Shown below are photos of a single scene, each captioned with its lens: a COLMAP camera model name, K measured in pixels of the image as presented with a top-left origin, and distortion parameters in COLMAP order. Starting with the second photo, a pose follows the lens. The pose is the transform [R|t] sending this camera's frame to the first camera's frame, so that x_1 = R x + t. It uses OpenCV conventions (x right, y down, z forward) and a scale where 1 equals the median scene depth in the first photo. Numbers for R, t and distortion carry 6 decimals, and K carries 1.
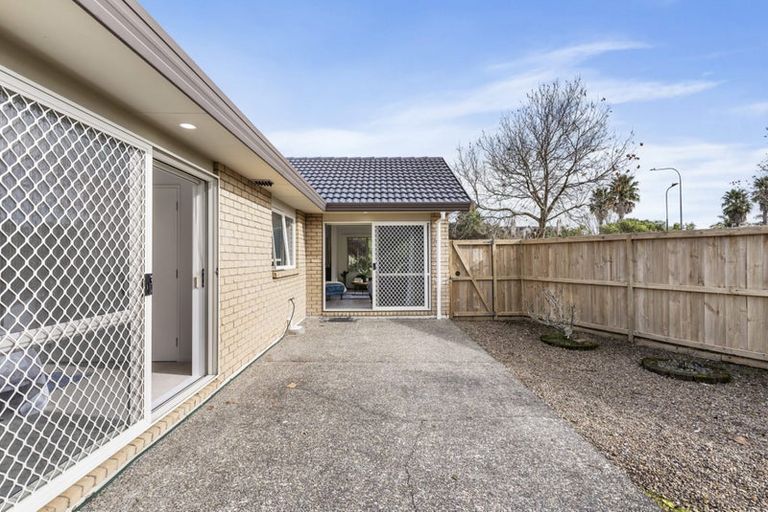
lens RADIAL K [[366.4, 0, 384.0], [0, 366.4, 256.0], [0, 0, 1]] dist [0.001705, -0.000187]
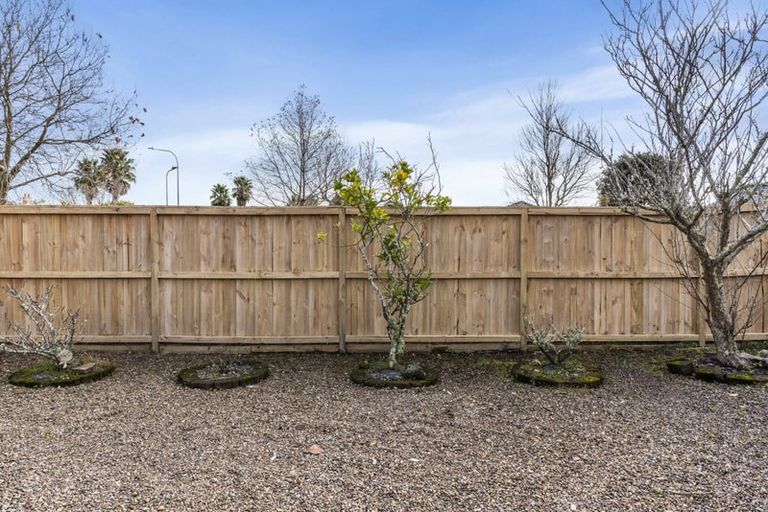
lens RADIAL K [[431.9, 0, 384.0], [0, 431.9, 256.0], [0, 0, 1]] dist [-0.002704, -0.000829]
pose [[0.417940, -0.011880, 0.908397, 0.071782], [-0.007503, 0.999835, 0.016528, 0.021571], [-0.908444, -0.013724, 0.417782, 0.213143]]
